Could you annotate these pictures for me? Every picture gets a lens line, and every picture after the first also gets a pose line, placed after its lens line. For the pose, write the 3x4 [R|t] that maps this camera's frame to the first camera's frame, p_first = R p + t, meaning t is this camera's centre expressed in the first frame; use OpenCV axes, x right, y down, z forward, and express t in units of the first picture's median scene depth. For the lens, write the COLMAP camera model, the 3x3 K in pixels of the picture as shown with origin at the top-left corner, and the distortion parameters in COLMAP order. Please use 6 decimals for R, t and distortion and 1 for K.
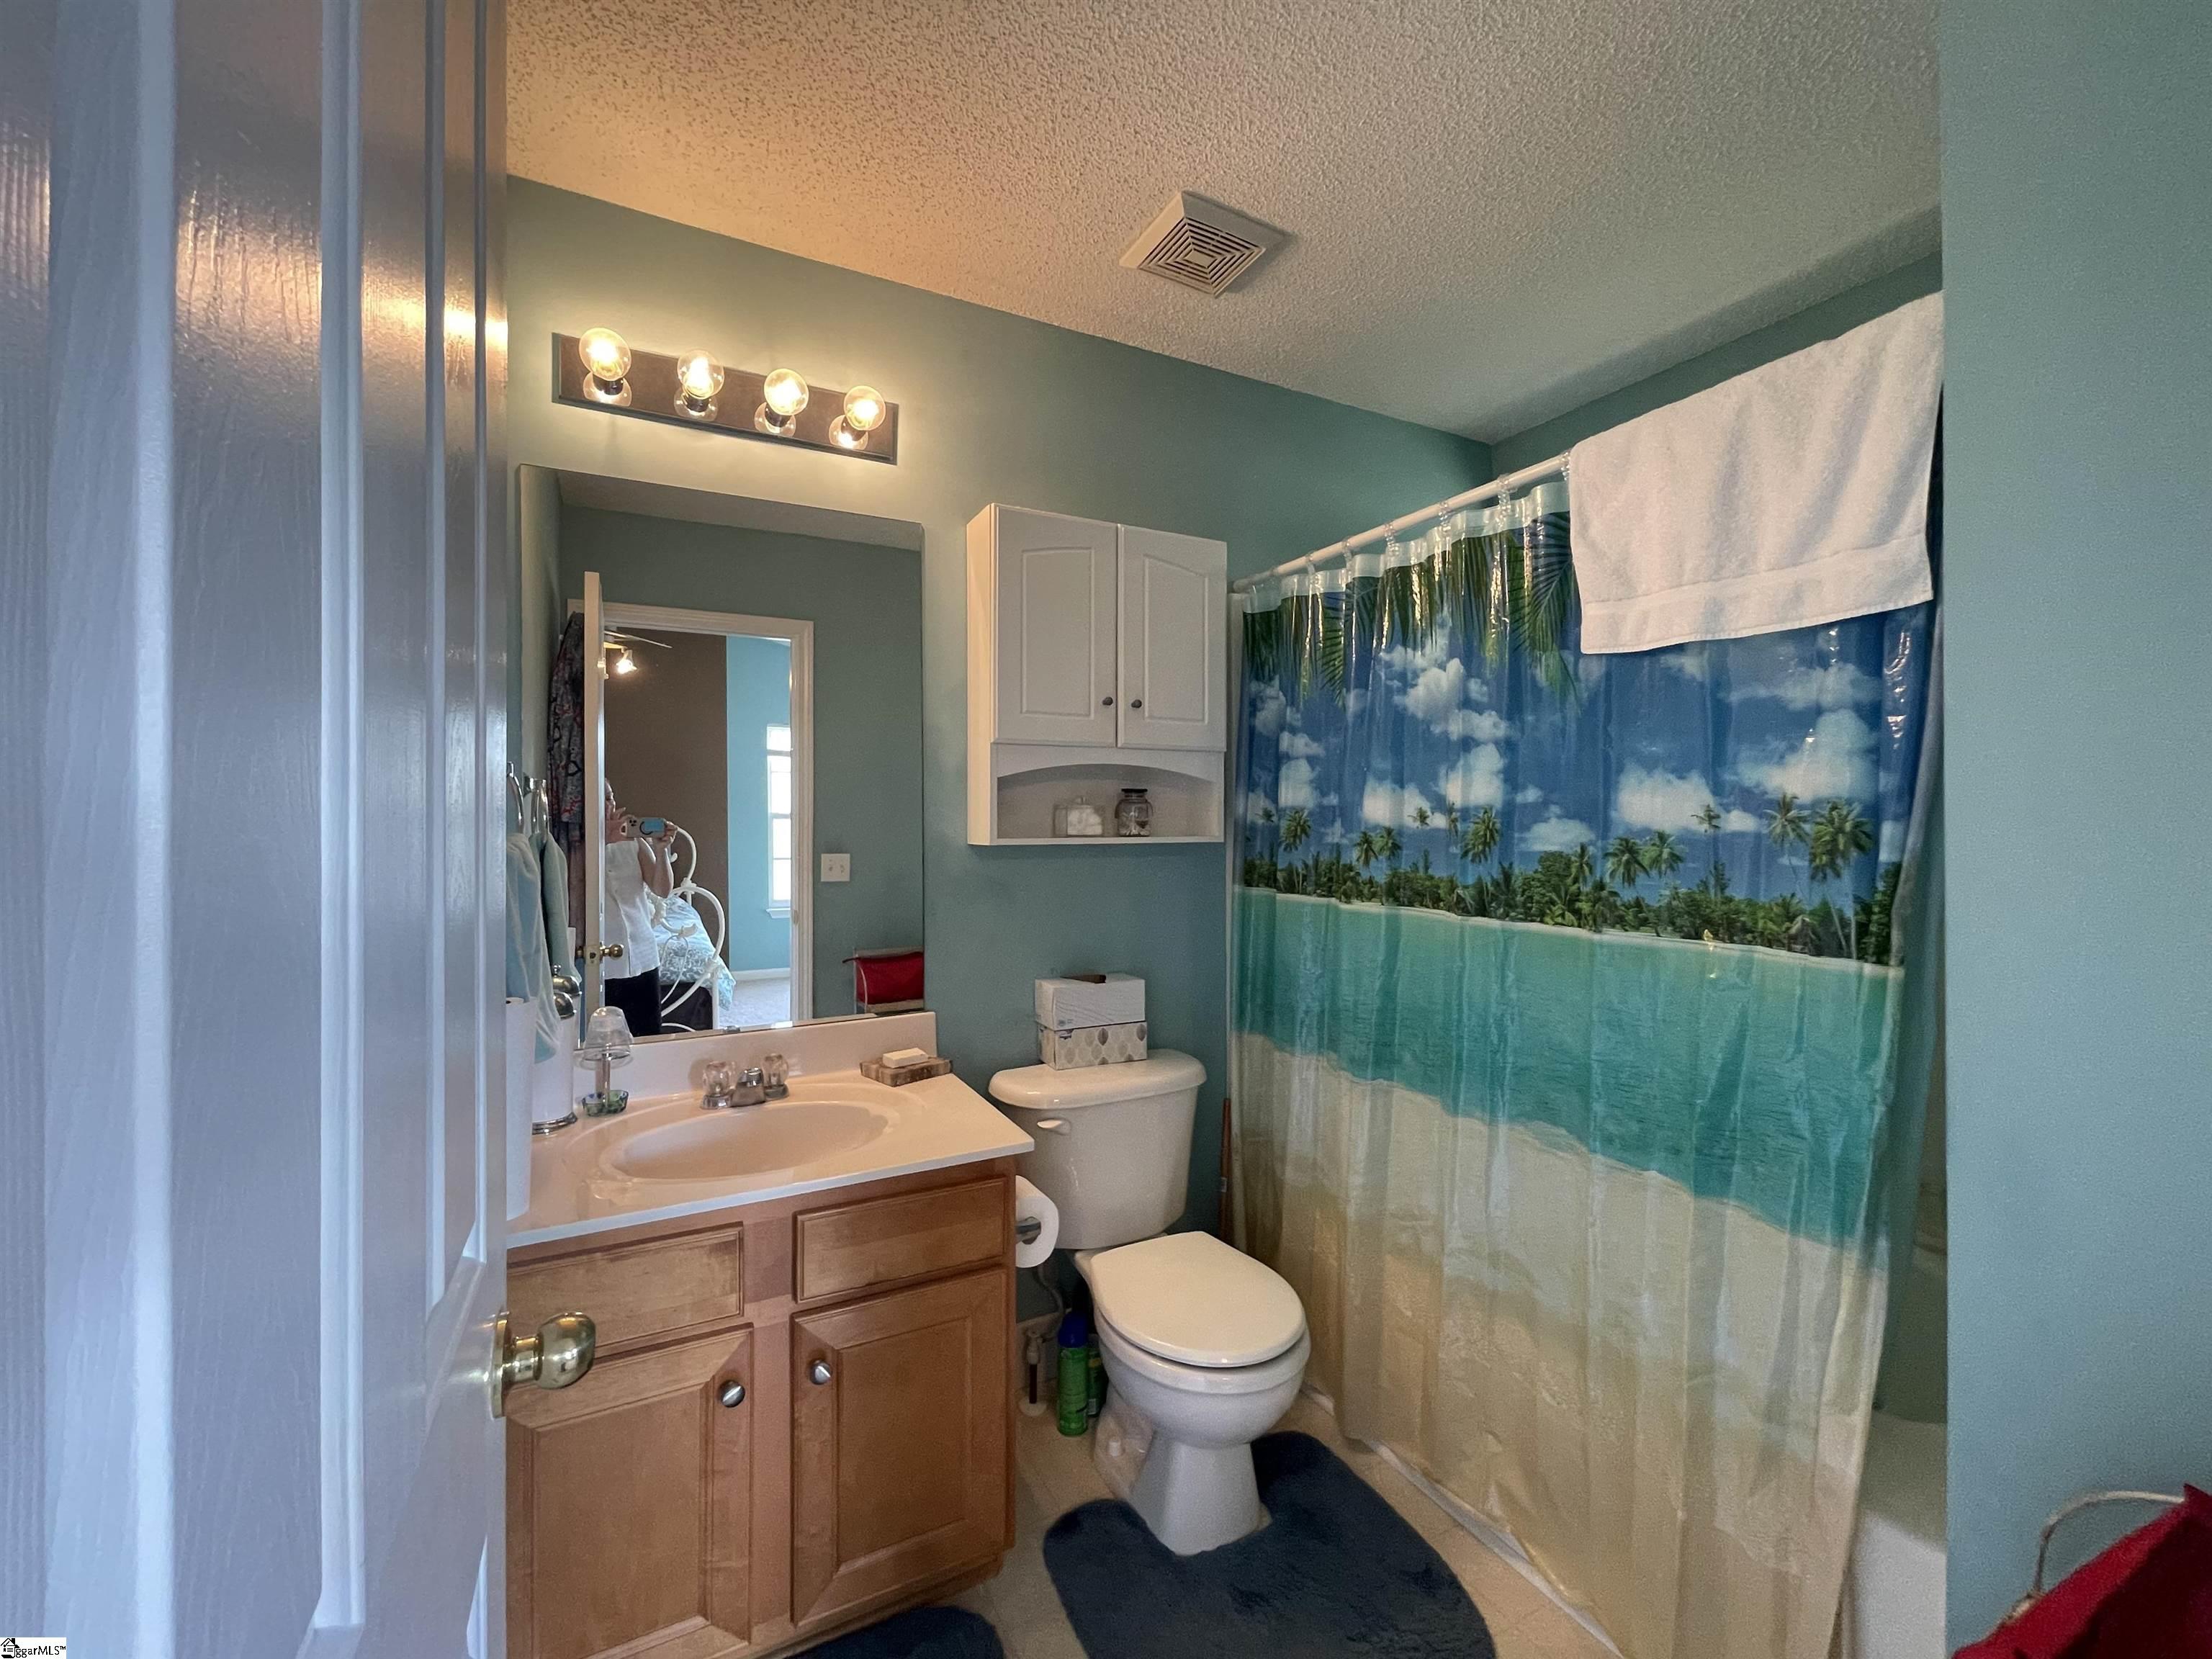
lens RADIAL K [[896.9, 0, 1100.6], [0, 896.9, 827.5], [0, 0, 1]] dist [-0.000701, 0.000812]
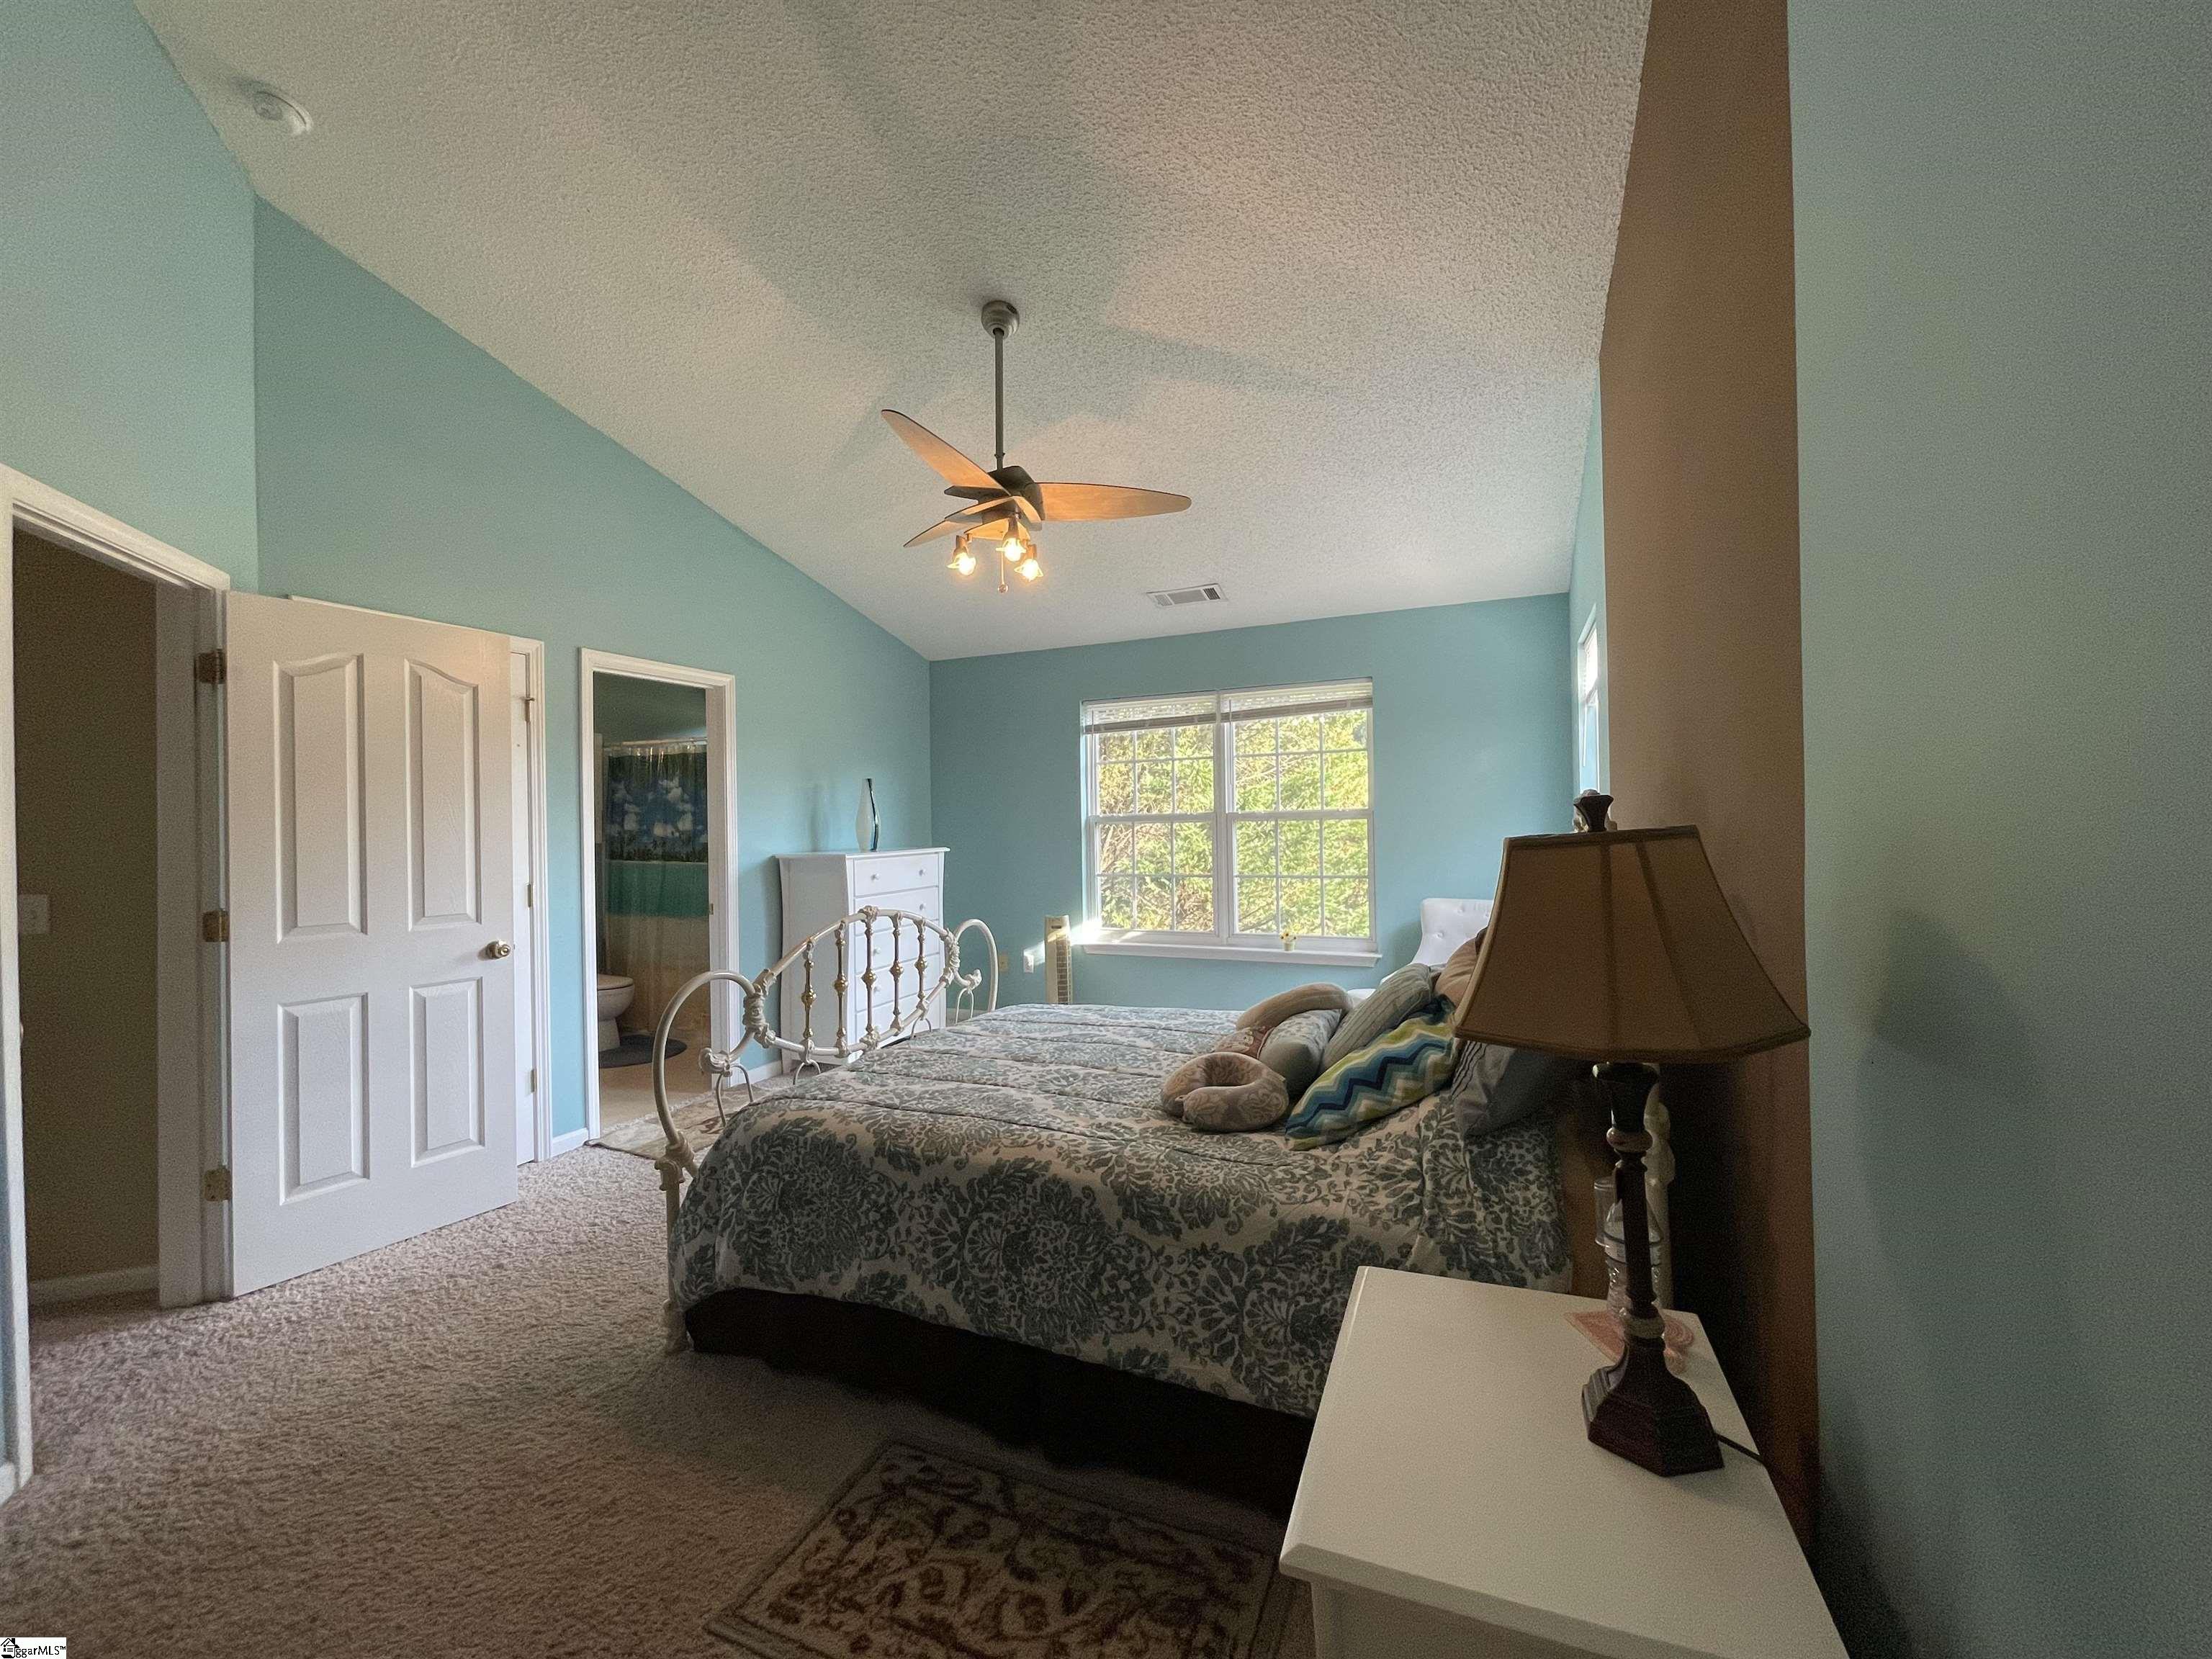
lens RADIAL K [[896.9, 0, 1101.9], [0, 896.9, 838.5], [0, 0, 1]] dist [-0.000701, 0.000812]
pose [[0.776707, -0.003755, 0.629851, -0.457589], [0.010256, 0.999925, -0.006687, 0.042261], [-0.629779, 0.011654, 0.776687, -2.386201]]
